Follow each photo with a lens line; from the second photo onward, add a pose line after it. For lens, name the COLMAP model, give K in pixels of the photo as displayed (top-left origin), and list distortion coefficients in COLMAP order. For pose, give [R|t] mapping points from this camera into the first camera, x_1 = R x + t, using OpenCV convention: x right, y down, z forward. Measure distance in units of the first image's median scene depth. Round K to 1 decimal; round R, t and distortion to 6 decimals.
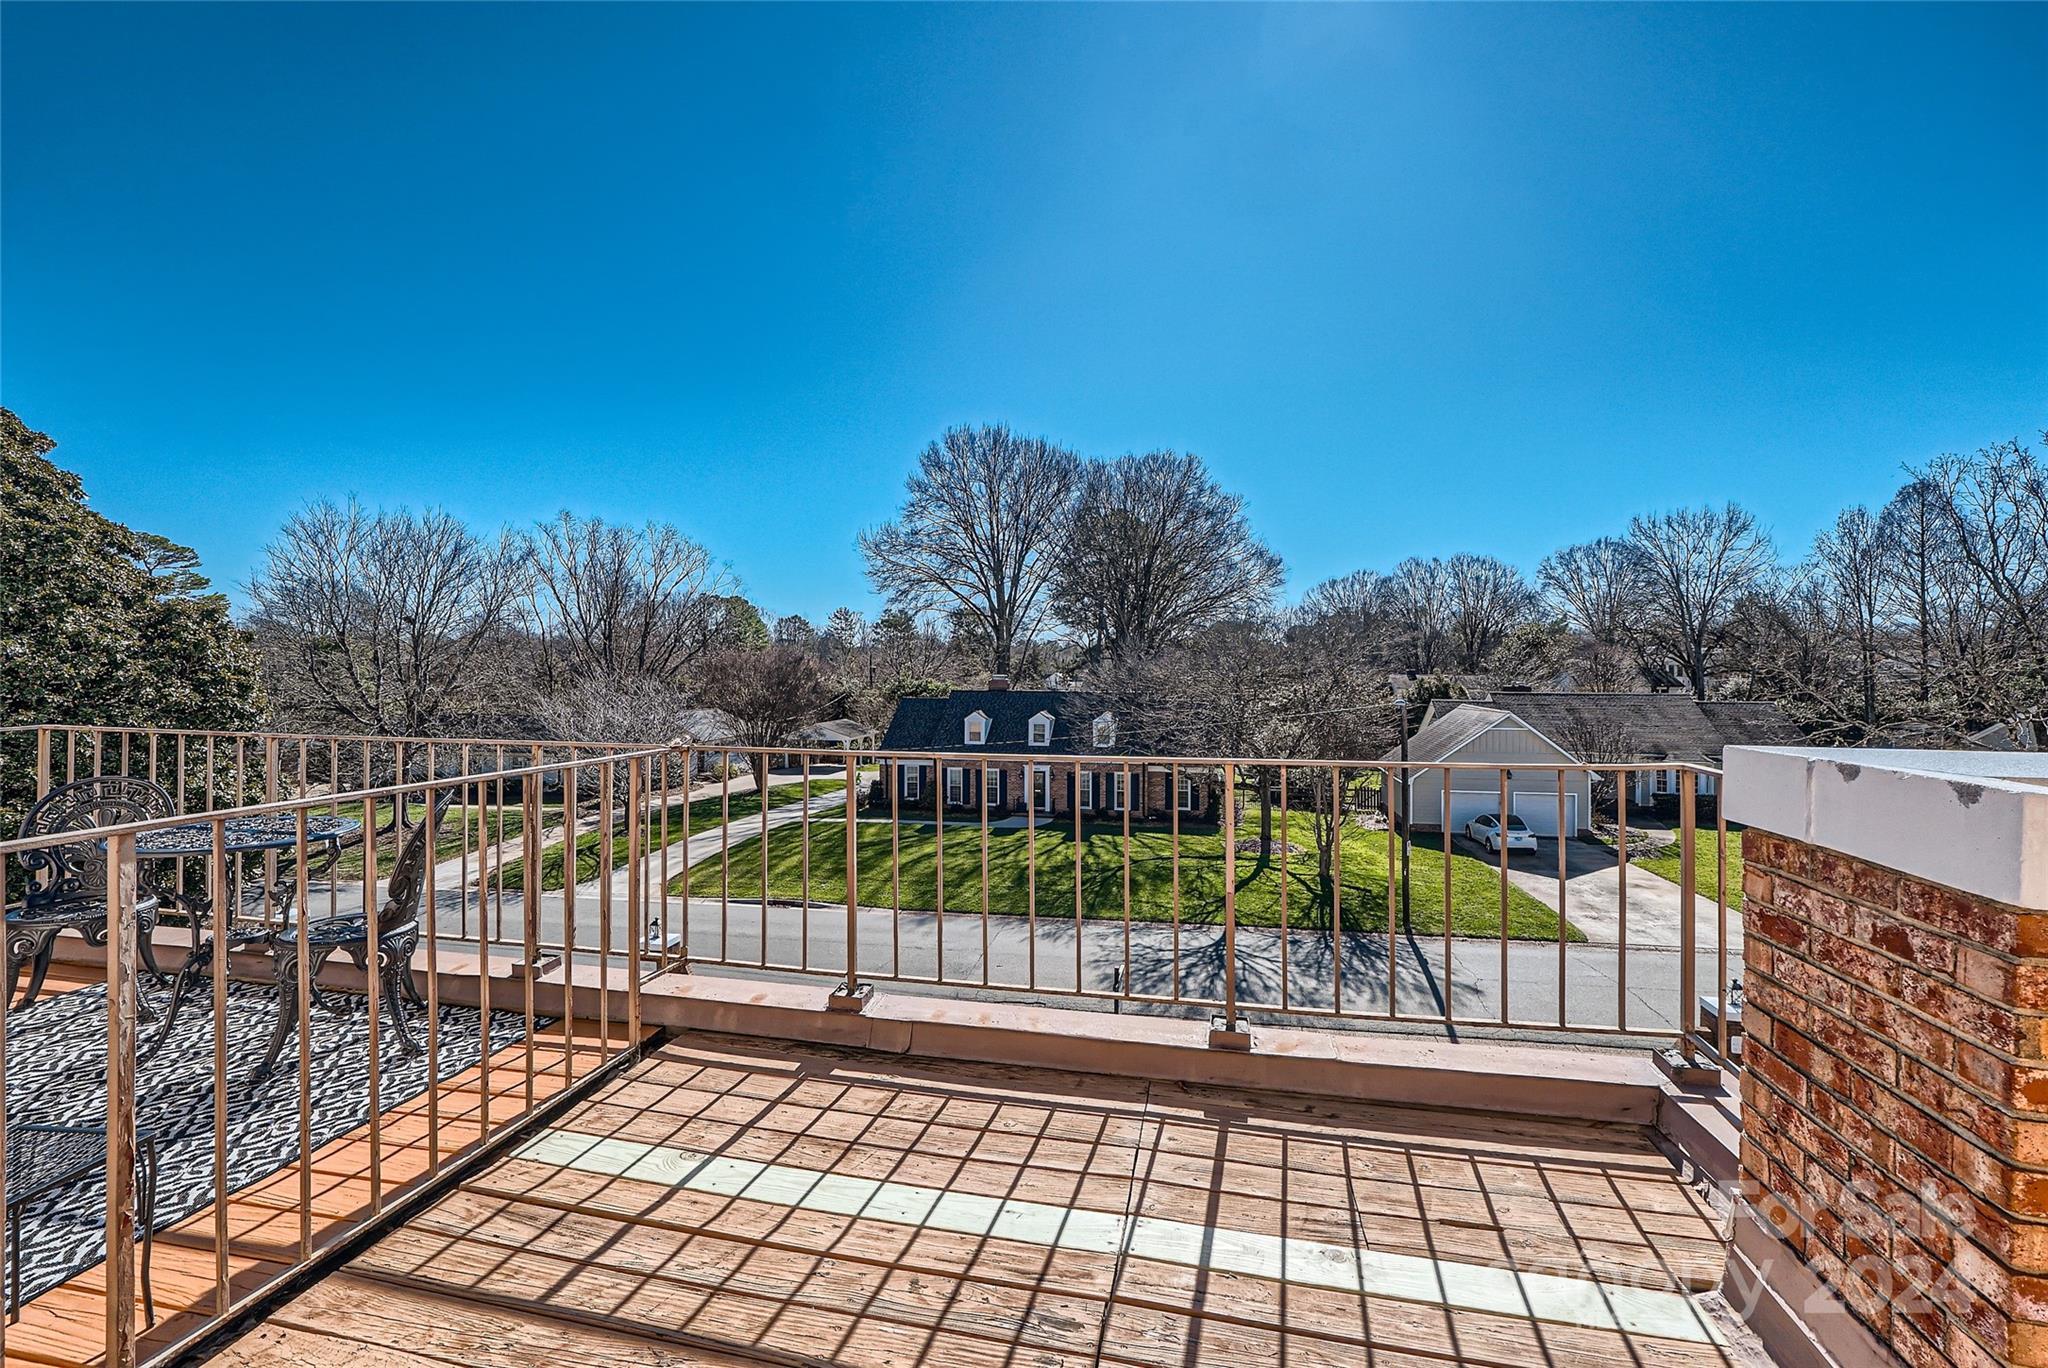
lens RADIAL K [[889.7, 0, 1025.9], [0, 889.7, 674.3], [0, 0, 1]] dist [-0.001181, 0.000726]
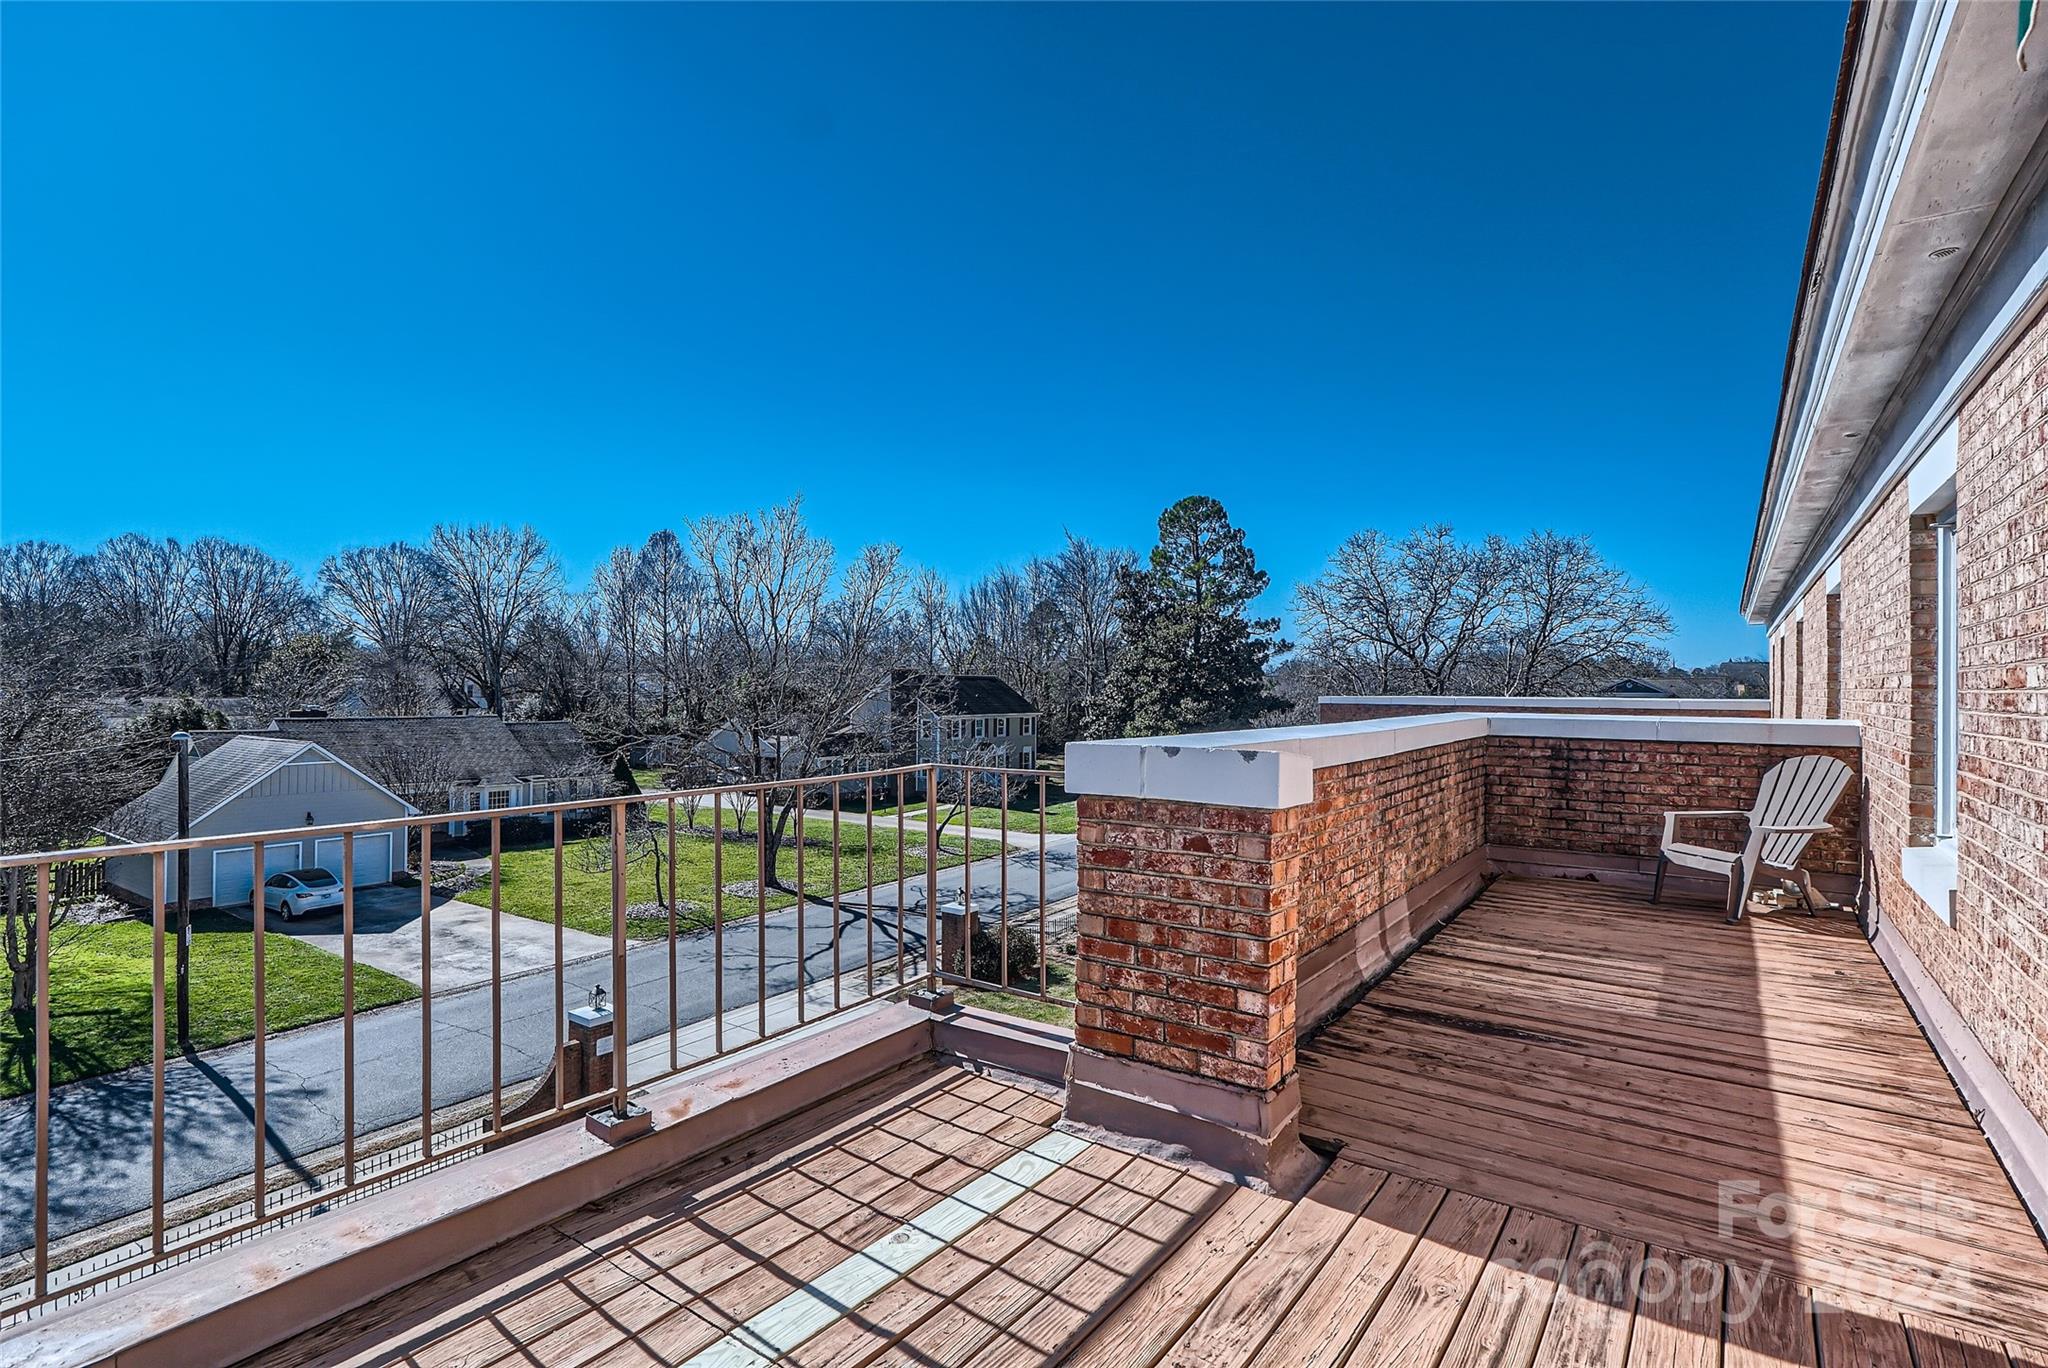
lens RADIAL K [[1028.3, 0, 1027.6], [0, 1028.3, 677.7], [0, 0, 1]] dist [-0.013748, 0.003954]
pose [[0.373040, 0.009873, 0.927763, -0.097065], [0.006183, 0.999895, -0.013127, -0.000666], [-0.927795, 0.010634, 0.372940, 0.050683]]
